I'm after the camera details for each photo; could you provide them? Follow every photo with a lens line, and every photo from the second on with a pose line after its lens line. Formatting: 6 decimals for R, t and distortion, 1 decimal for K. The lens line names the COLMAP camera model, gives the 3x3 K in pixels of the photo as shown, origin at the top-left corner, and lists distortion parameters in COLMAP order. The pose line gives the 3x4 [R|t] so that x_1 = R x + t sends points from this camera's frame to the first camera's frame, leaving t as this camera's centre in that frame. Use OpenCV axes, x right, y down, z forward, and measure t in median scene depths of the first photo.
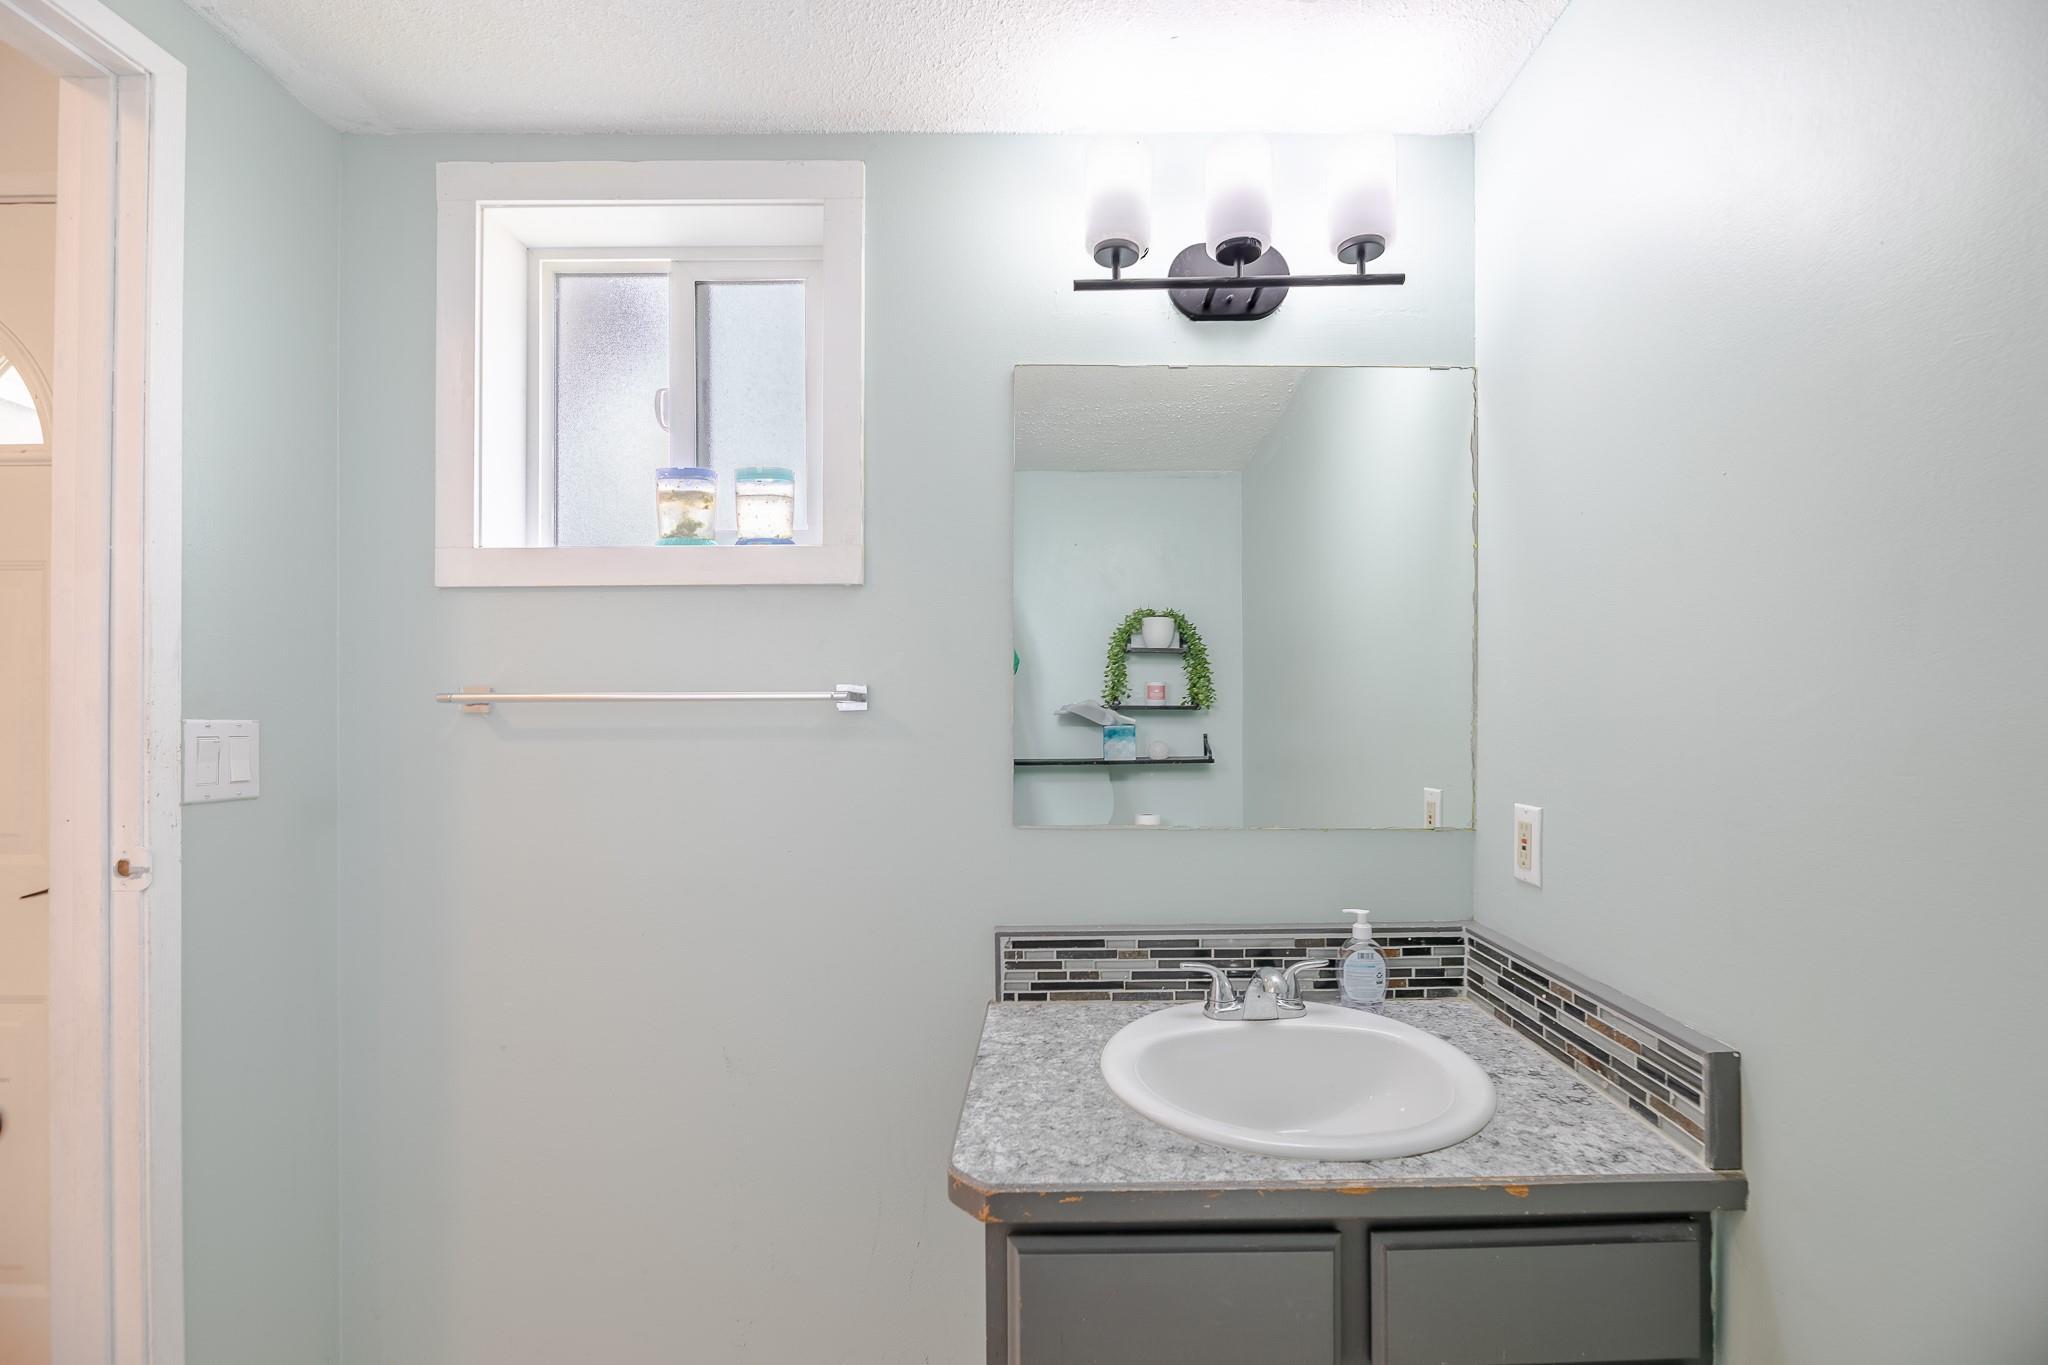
lens RADIAL K [[844.9, 0, 1052.2], [0, 844.9, 717.8], [0, 0, 1]] dist [-0.000409, -0.000011]
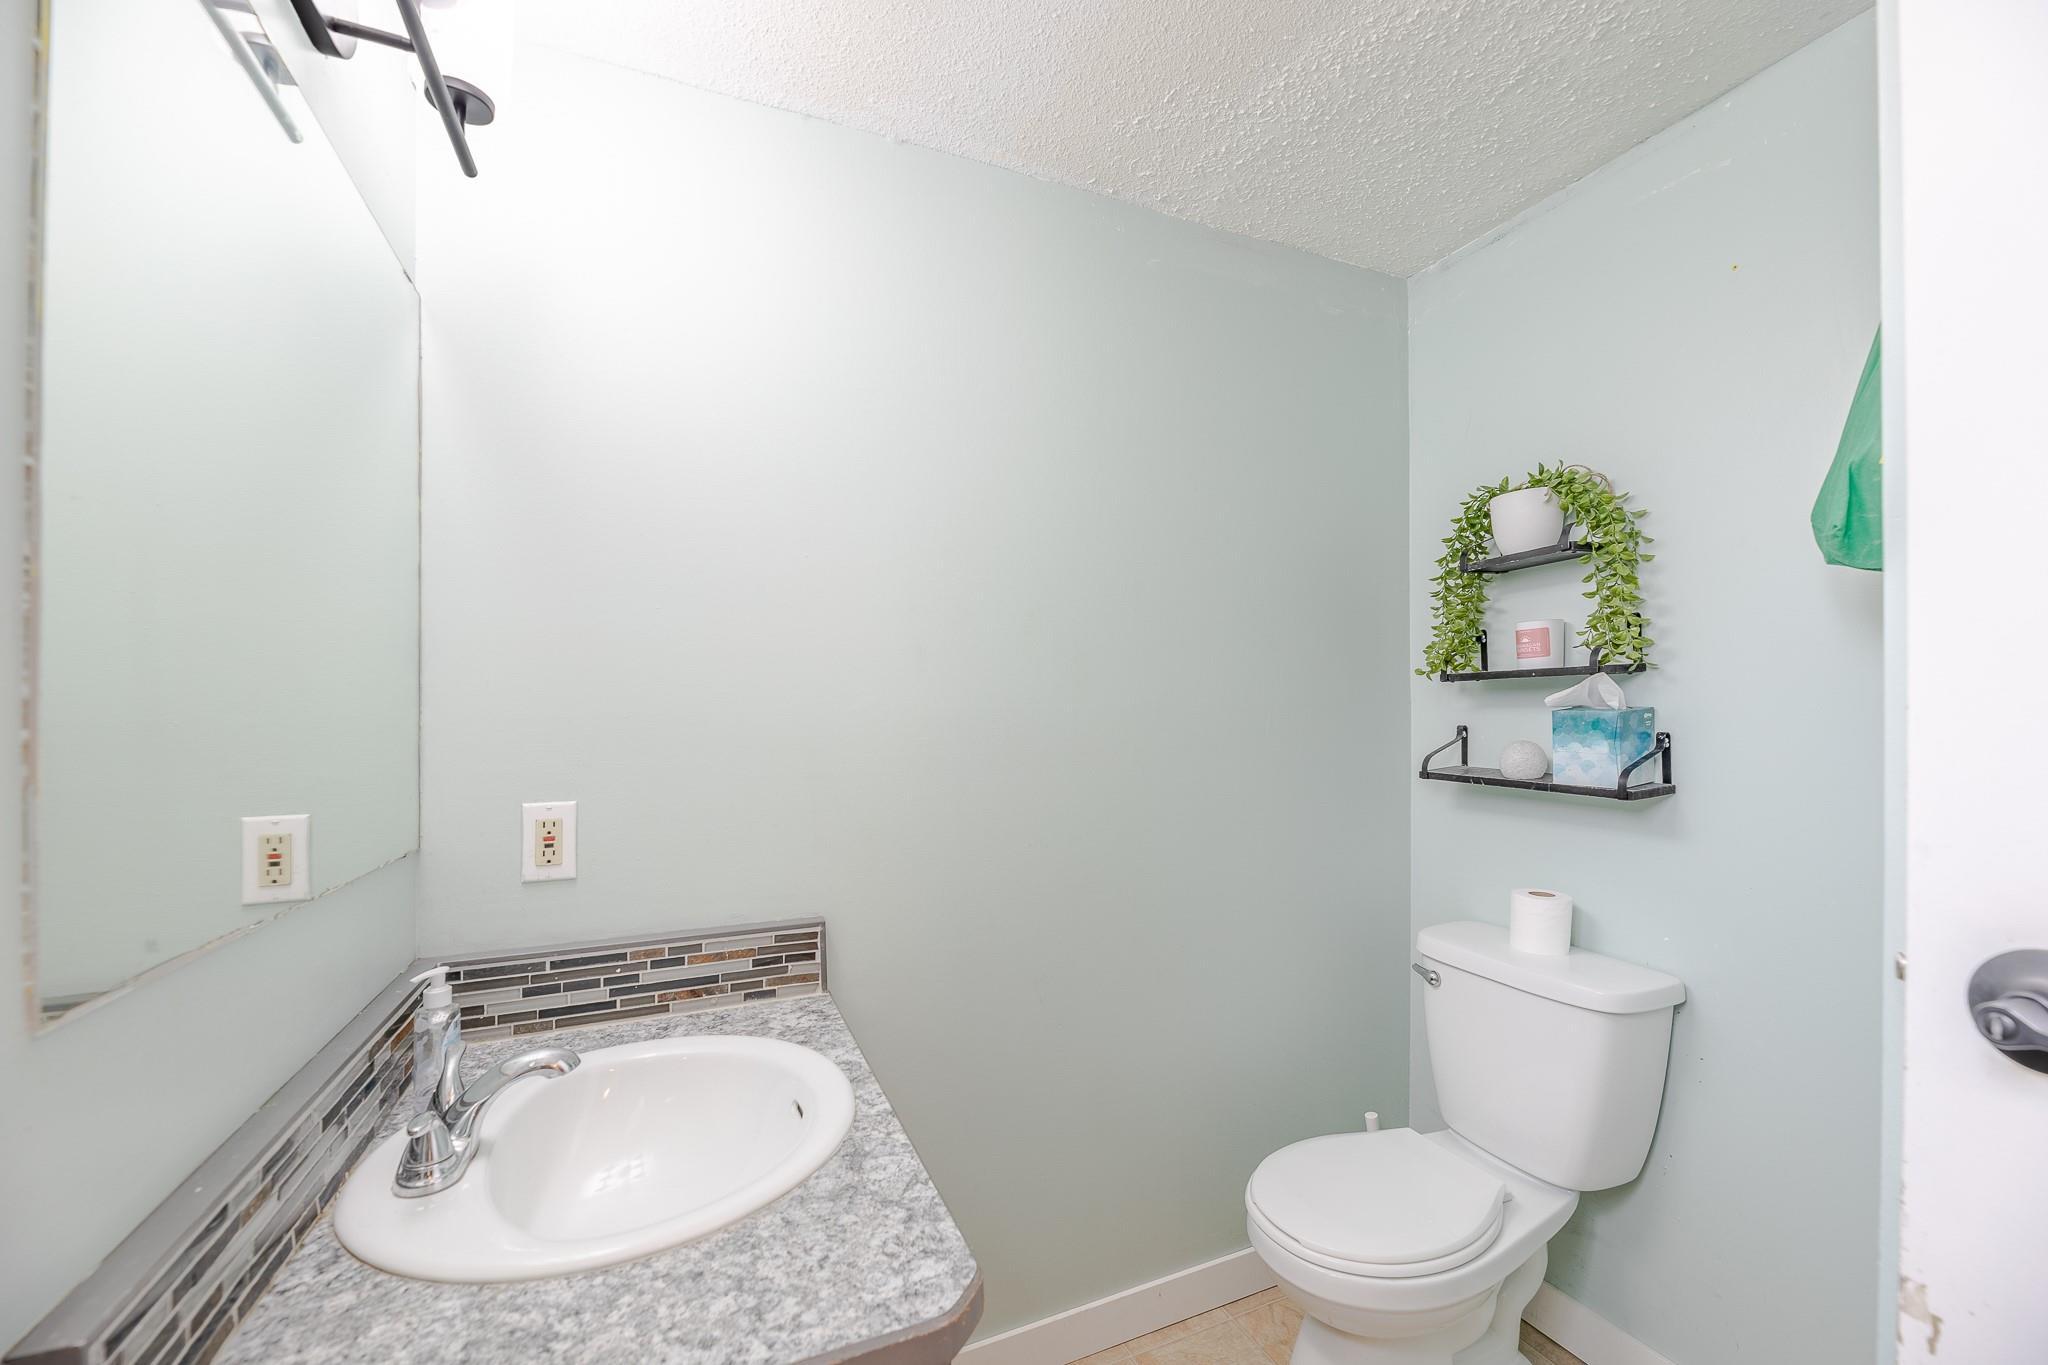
lens RADIAL K [[844.9, 0, 1052.2], [0, 844.9, 717.8], [0, 0, 1]] dist [-0.000409, -0.000011]
pose [[-0.419884, 0.006267, 0.907556, -0.660943], [0.011830, 0.999929, -0.001432, 0.014032], [-0.907501, 0.010135, -0.419928, 0.980872]]
